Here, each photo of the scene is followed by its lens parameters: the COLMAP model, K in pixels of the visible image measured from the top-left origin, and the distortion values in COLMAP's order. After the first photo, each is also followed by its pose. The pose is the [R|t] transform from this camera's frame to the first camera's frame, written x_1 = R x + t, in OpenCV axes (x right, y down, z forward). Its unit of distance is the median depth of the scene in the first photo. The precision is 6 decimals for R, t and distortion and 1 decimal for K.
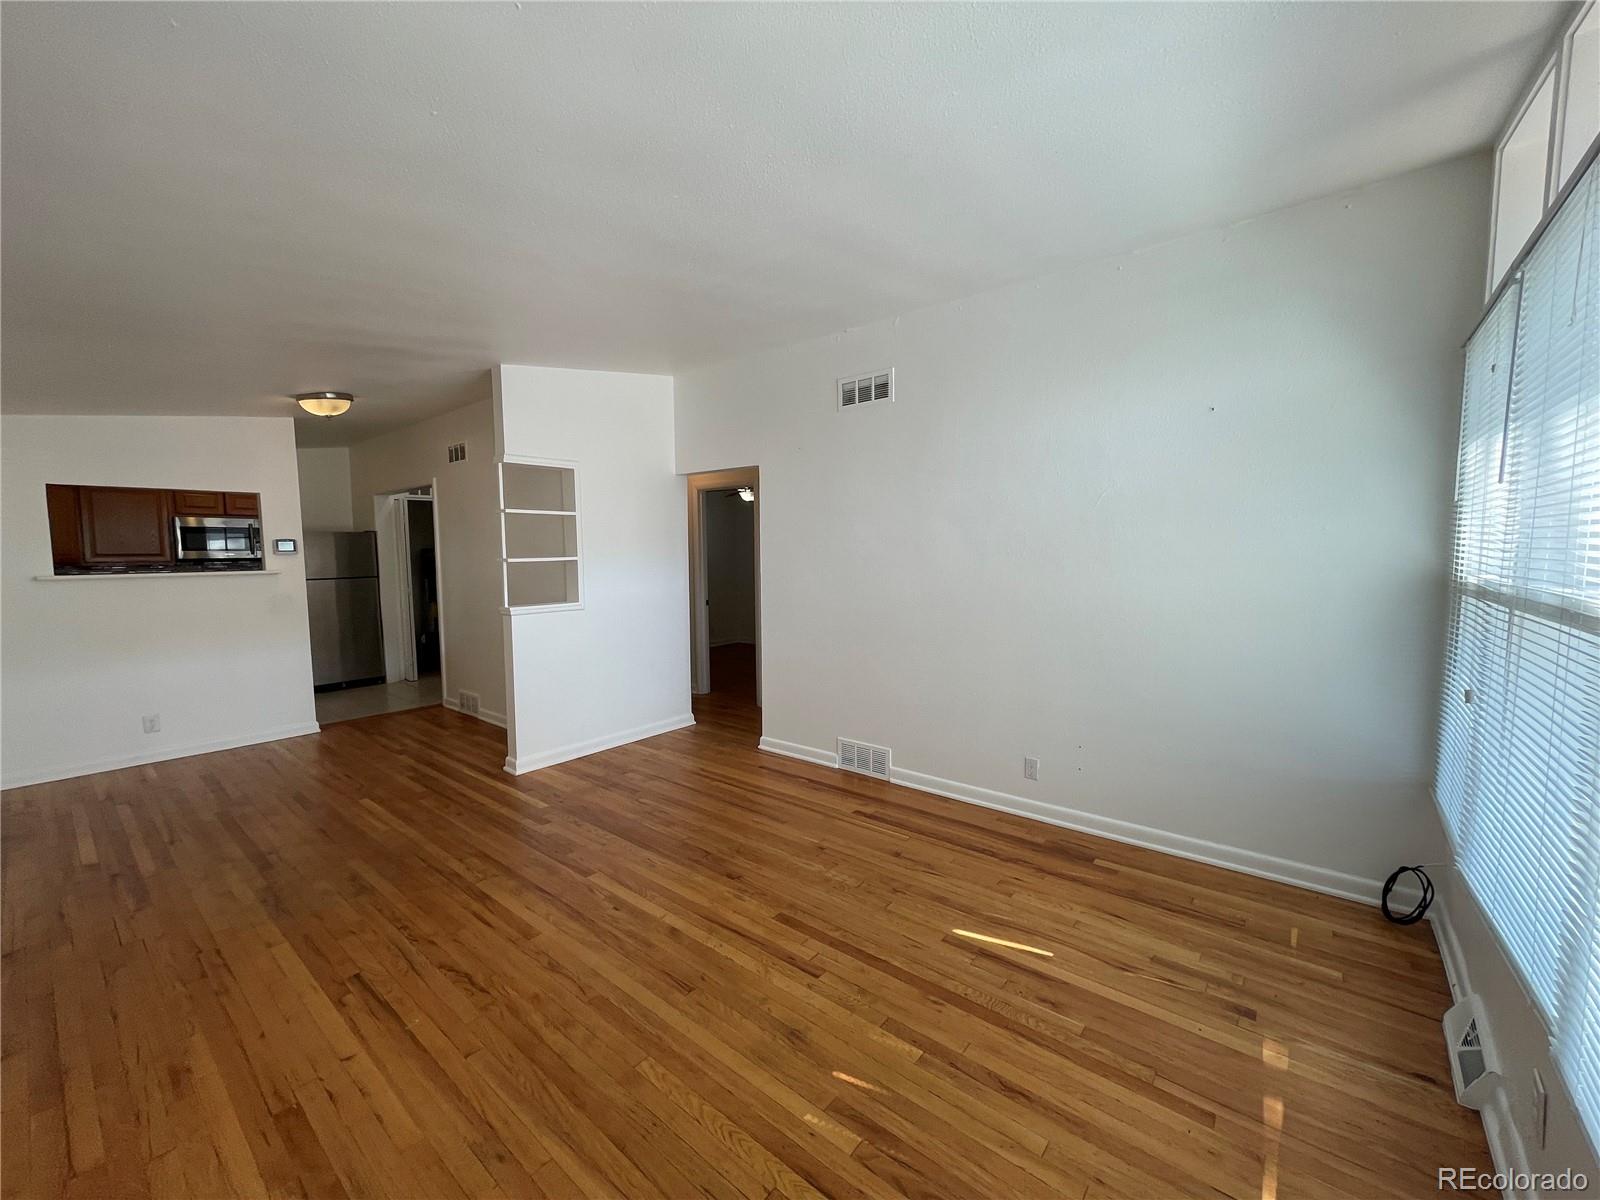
lens RADIAL K [[641.0, 0, 800.7], [0, 641.0, 612.0], [0, 0, 1]] dist [-0.005090, 0.001232]
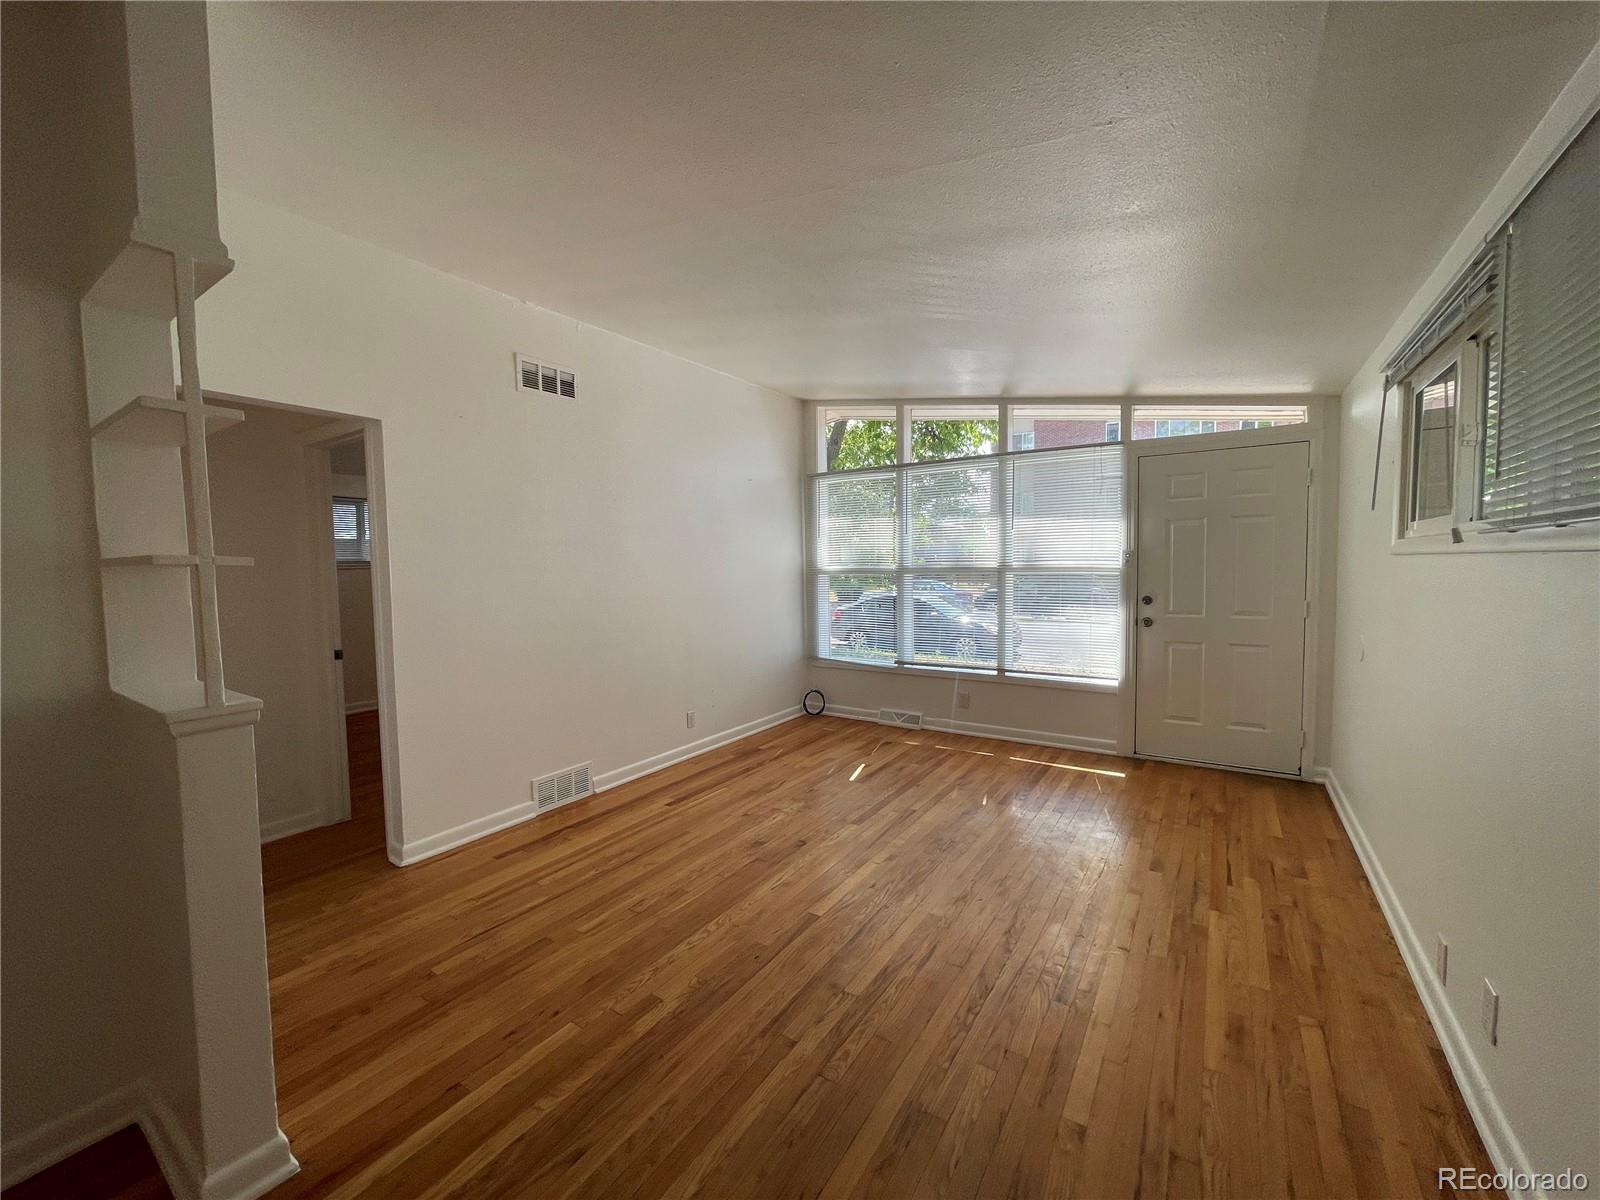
lens RADIAL K [[641.0, 0, 796.6], [0, 641.0, 594.8], [0, 0, 1]] dist [-0.005090, 0.001232]
pose [[-0.090843, -0.041158, 0.995014, -1.056139], [0.117075, 0.991776, 0.051713, -0.058734], [-0.988960, 0.121189, -0.085277, 0.944955]]
